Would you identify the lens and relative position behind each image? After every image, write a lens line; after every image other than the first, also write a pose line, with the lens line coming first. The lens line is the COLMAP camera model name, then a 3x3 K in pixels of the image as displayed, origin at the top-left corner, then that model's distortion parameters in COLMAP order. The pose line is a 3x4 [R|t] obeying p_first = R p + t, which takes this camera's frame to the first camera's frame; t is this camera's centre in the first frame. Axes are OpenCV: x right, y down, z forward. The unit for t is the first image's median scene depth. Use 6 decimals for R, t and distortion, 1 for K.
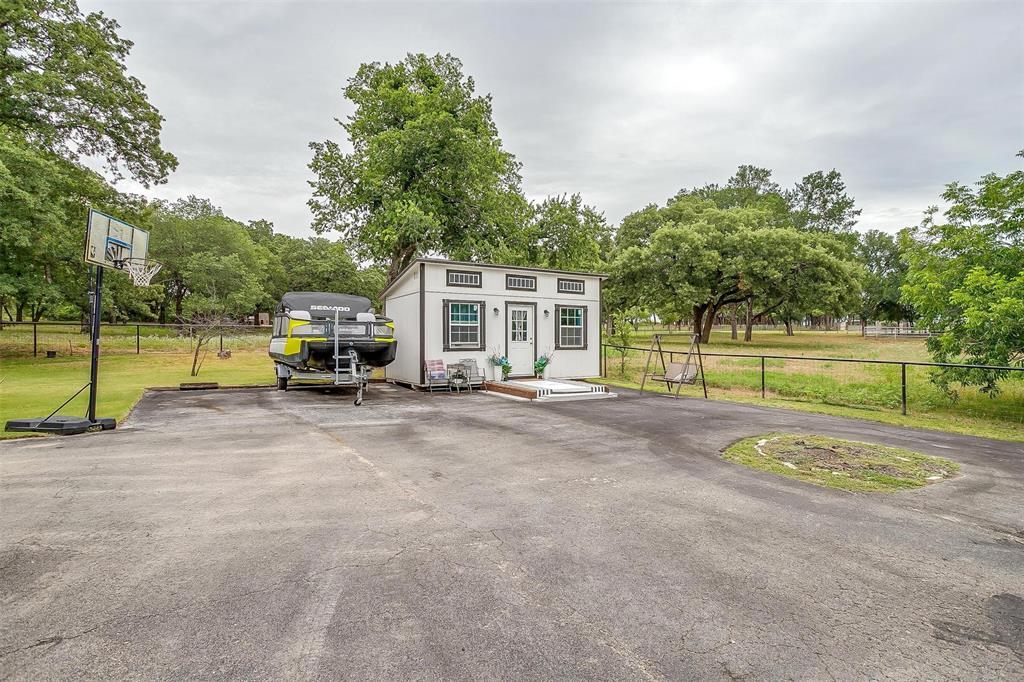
lens RADIAL K [[499.5, 0, 512.4], [0, 499.5, 343.4], [0, 0, 1]] dist [-0.059032, 0.028799]
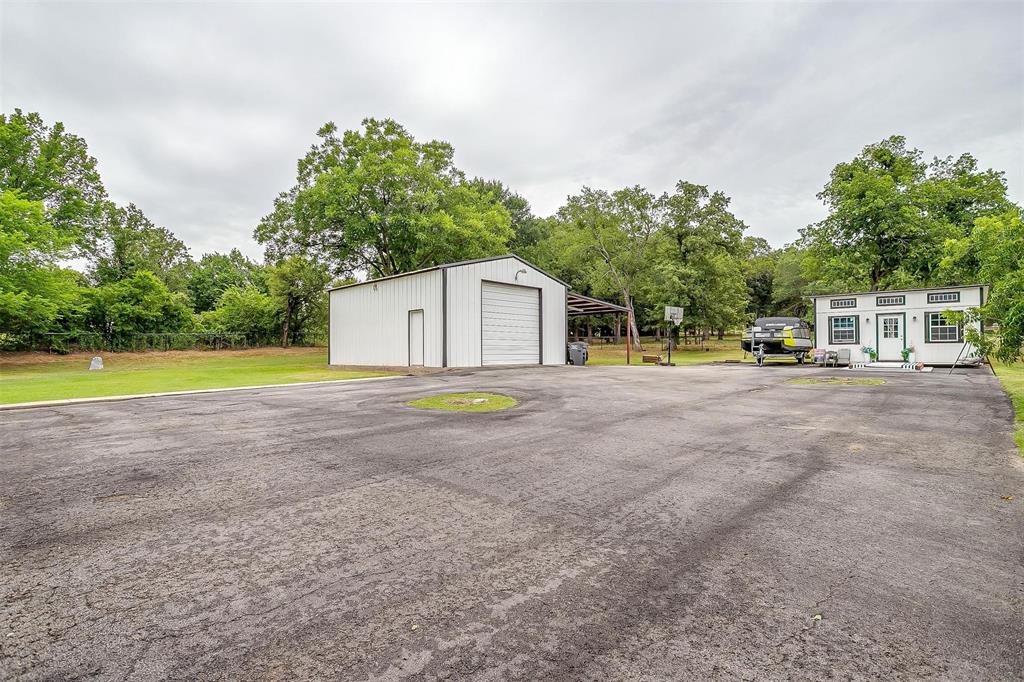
lens RADIAL K [[491.3, 0, 510.1], [0, 491.3, 345.3], [0, 0, 1]] dist [-0.057585, 0.029759]
pose [[0.272792, -0.013196, -0.961983, 1.180608], [0.003054, 0.999913, -0.012851, 0.035629], [0.962068, 0.000568, 0.272808, -0.581191]]
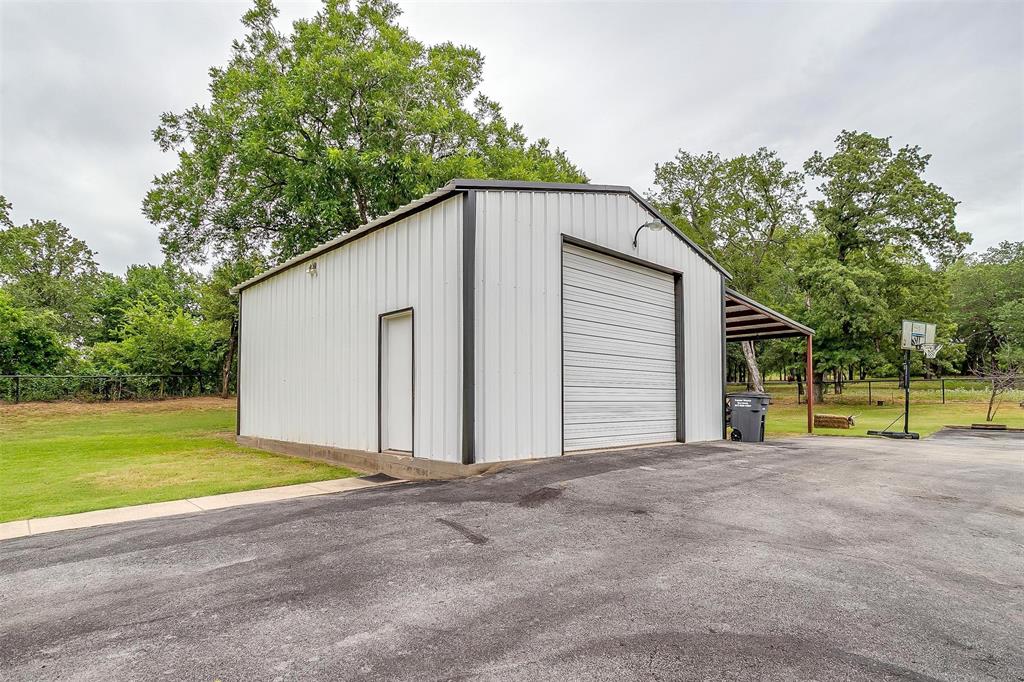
lens RADIAL K [[553.8, 0, 520.9], [0, 553.8, 381.6], [0, 0, 1]] dist [-0.004704, 0.000133]
pose [[0.241874, -0.031978, -0.969781, 0.418914], [0.000175, 0.999458, -0.032913, 0.017118], [0.970308, 0.007791, 0.241748, -0.474672]]
